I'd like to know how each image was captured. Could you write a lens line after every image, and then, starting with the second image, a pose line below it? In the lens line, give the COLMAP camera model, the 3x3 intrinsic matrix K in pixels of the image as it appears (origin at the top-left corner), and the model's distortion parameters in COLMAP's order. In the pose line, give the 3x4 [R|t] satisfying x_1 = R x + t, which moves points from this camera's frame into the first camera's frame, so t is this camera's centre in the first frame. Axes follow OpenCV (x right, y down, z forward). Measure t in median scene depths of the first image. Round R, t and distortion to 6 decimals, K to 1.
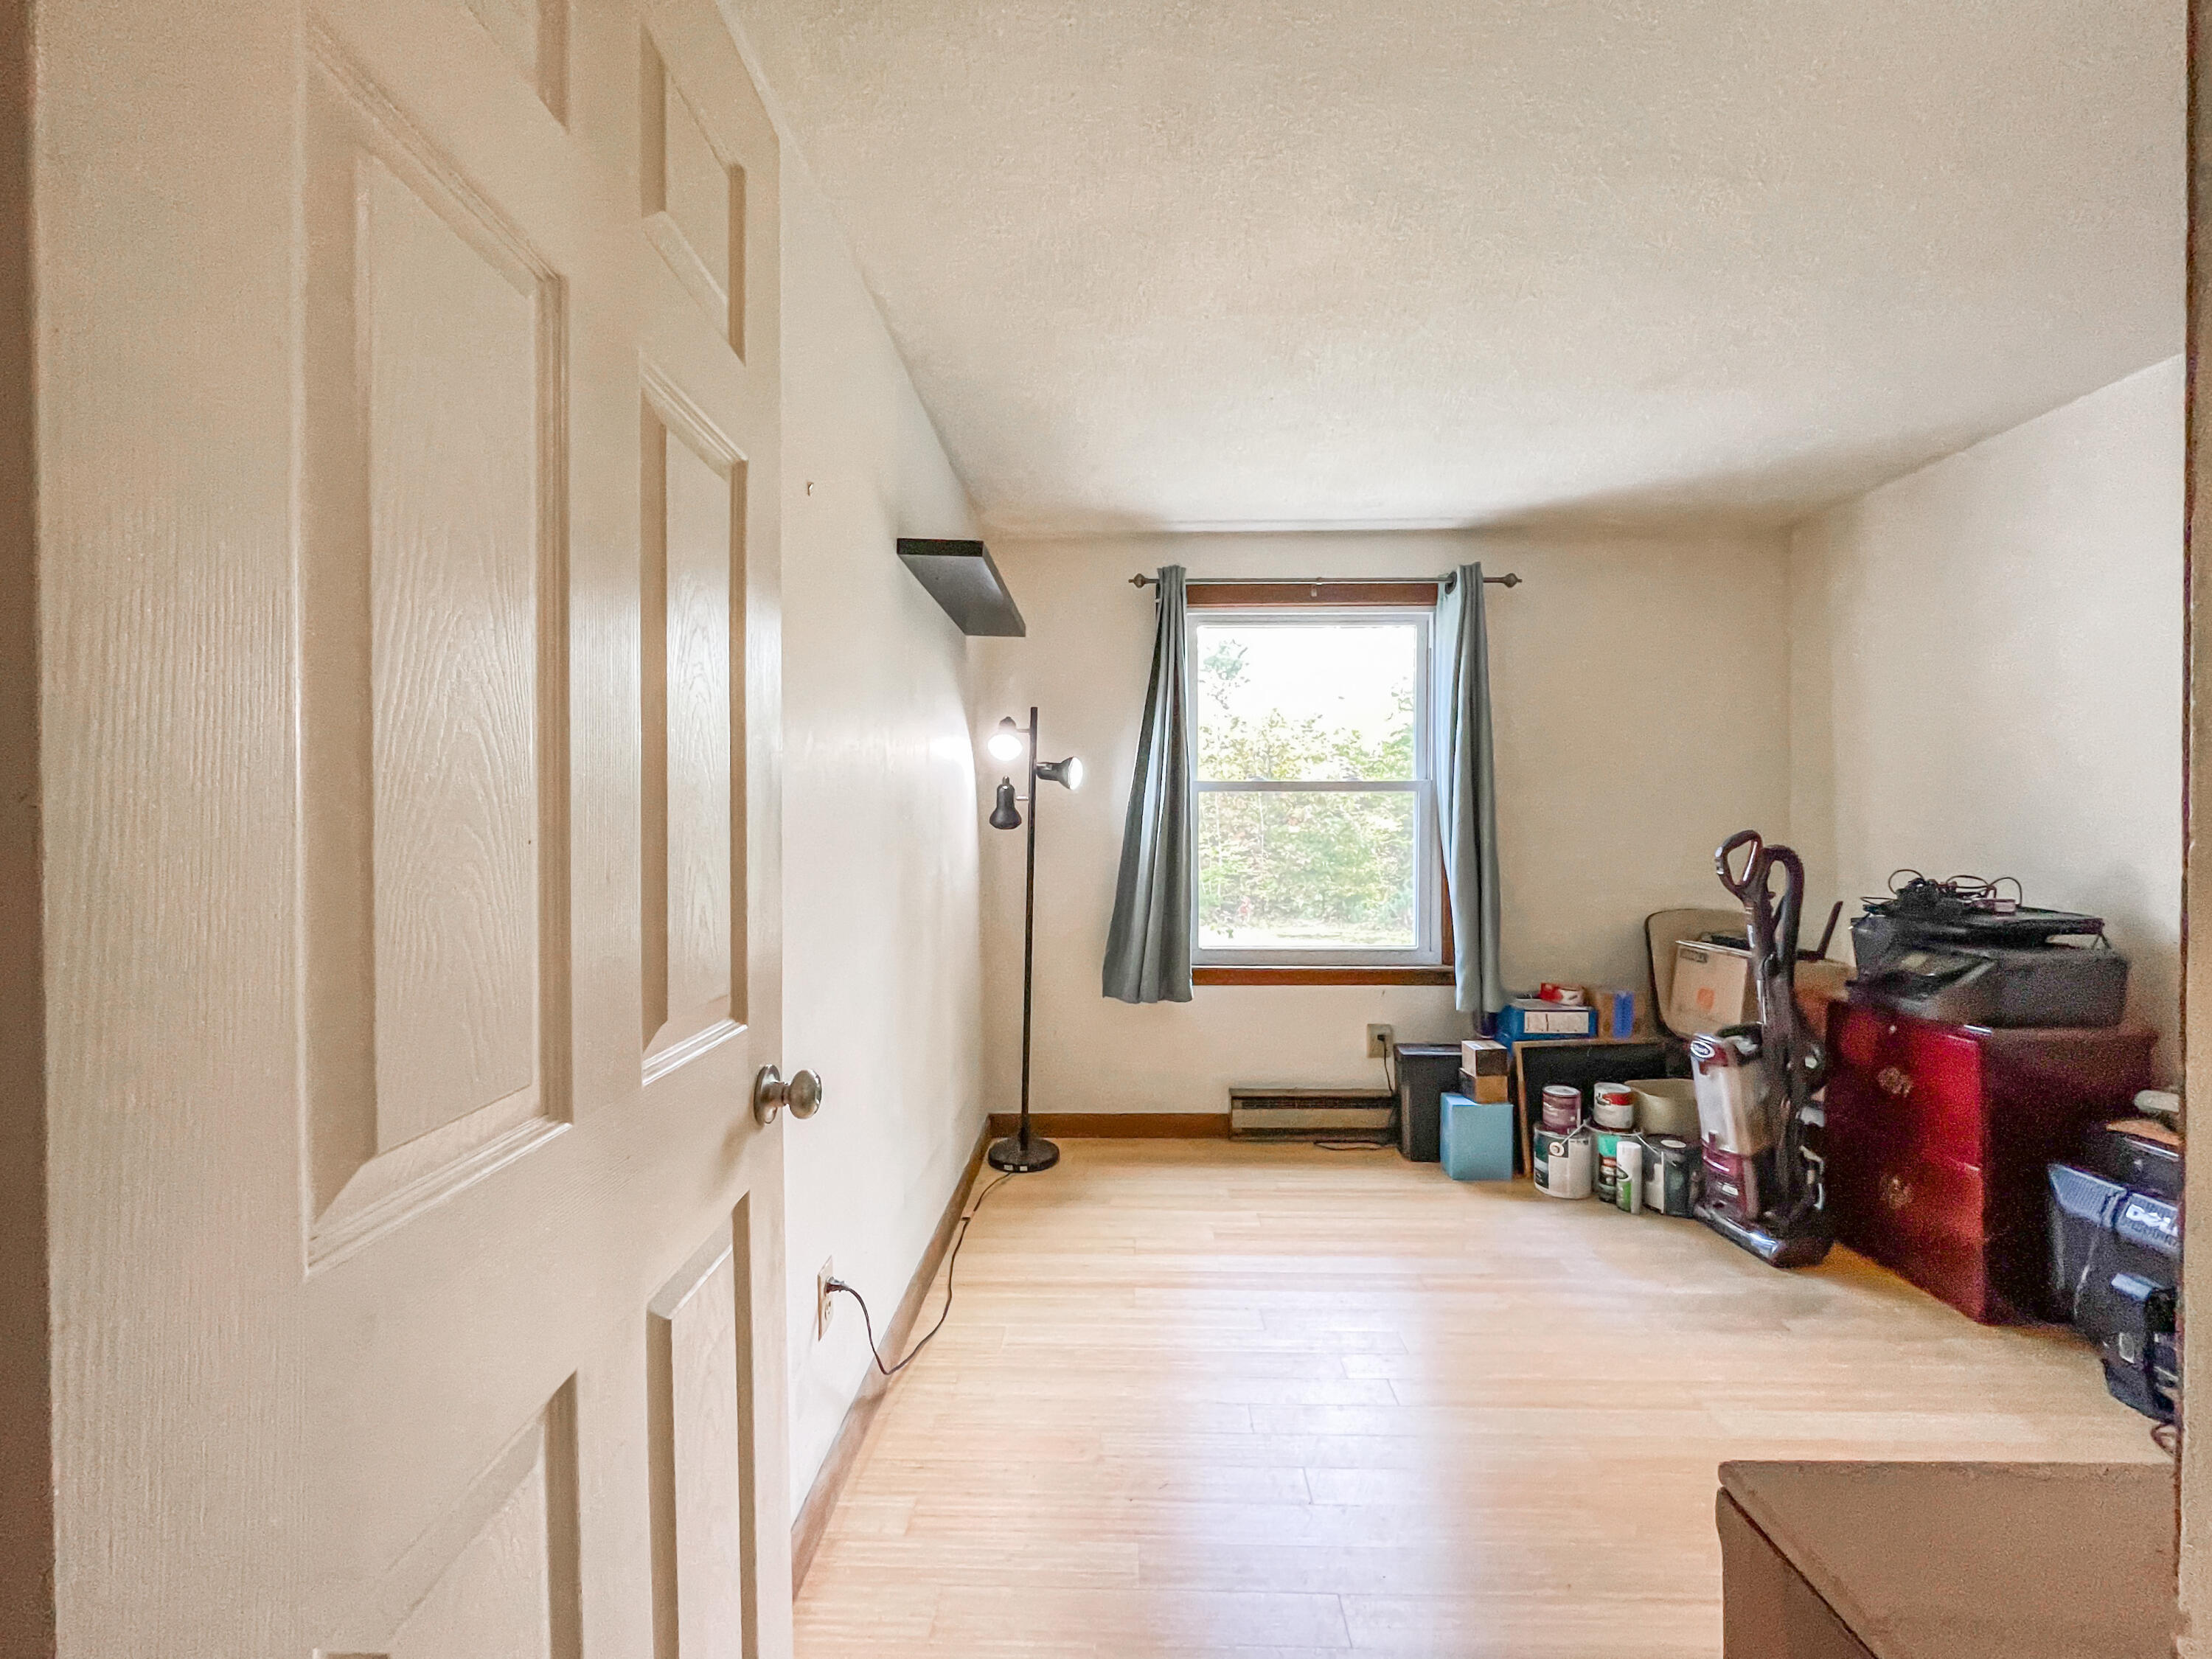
lens RADIAL K [[892.0, 0, 1109.0], [0, 892.0, 839.9], [0, 0, 1]] dist [-0.000138, -0.000034]
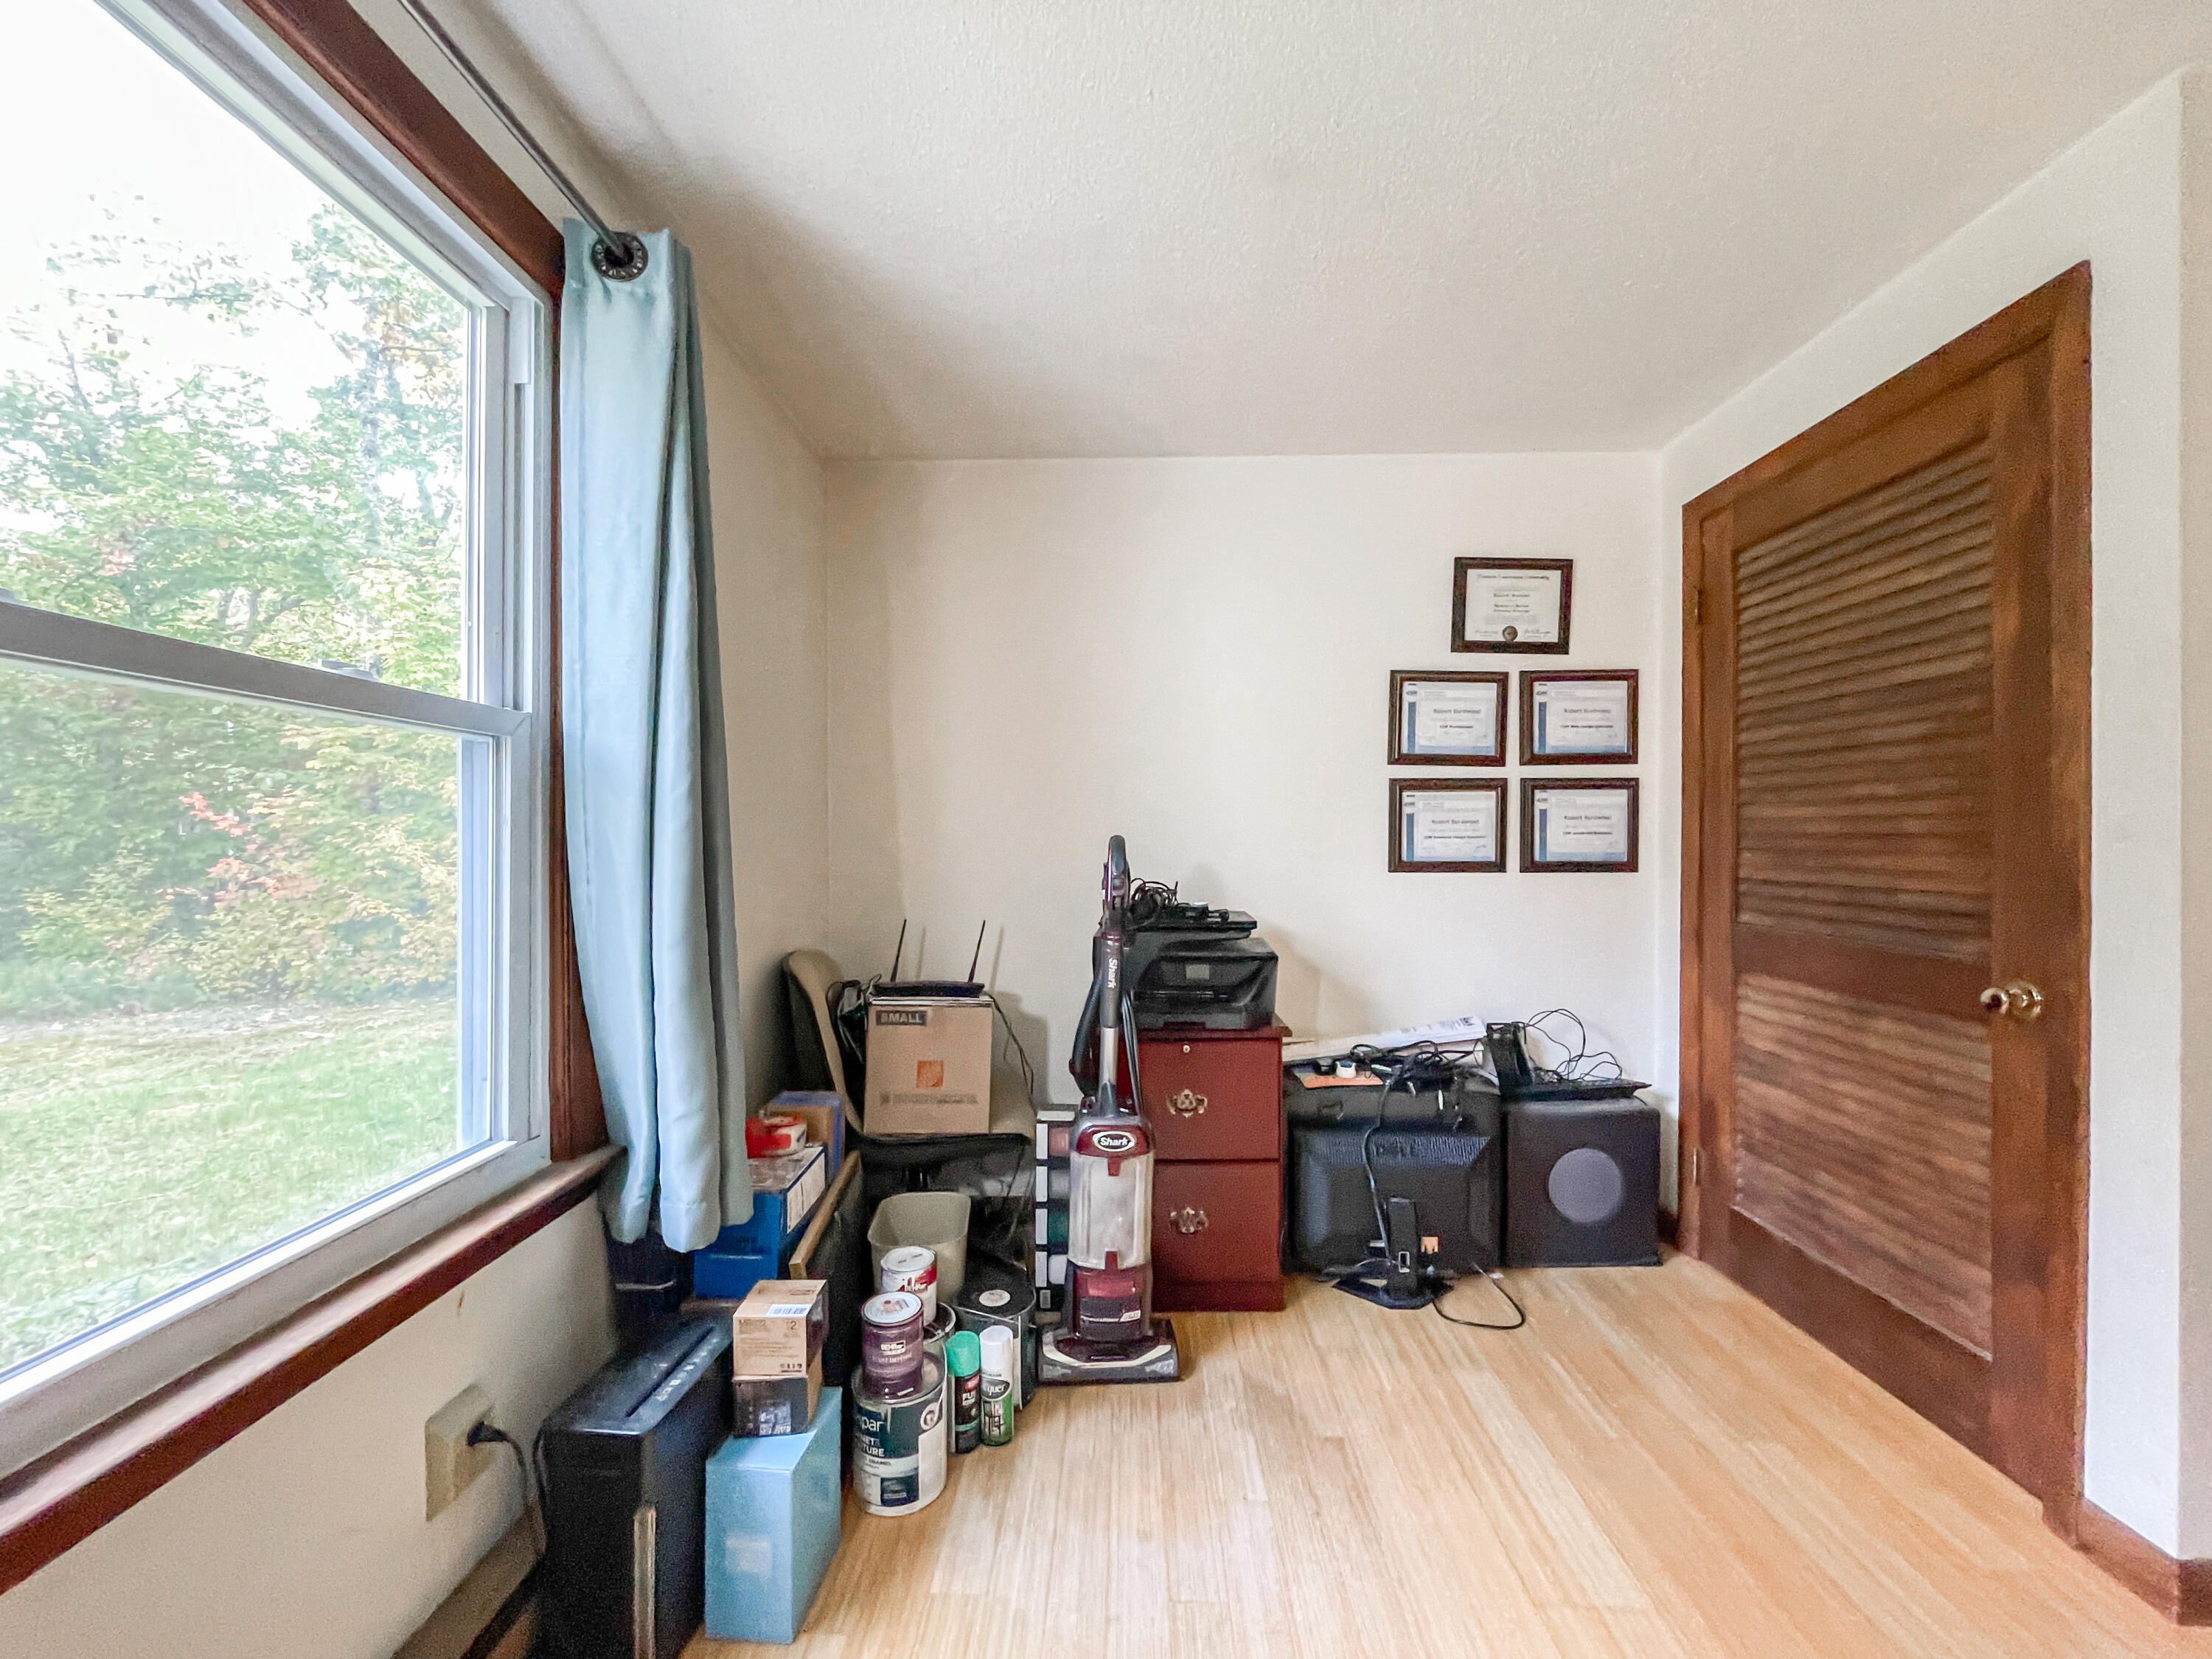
lens RADIAL K [[892.0, 0, 1109.0], [0, 892.0, 839.9], [0, 0, 1]] dist [-0.000138, -0.000034]
pose [[-0.002629, -0.002724, 0.999993, -0.052870], [0.007106, 0.999971, 0.002743, -0.011945], [-0.999971, 0.007113, -0.002609, 0.913067]]
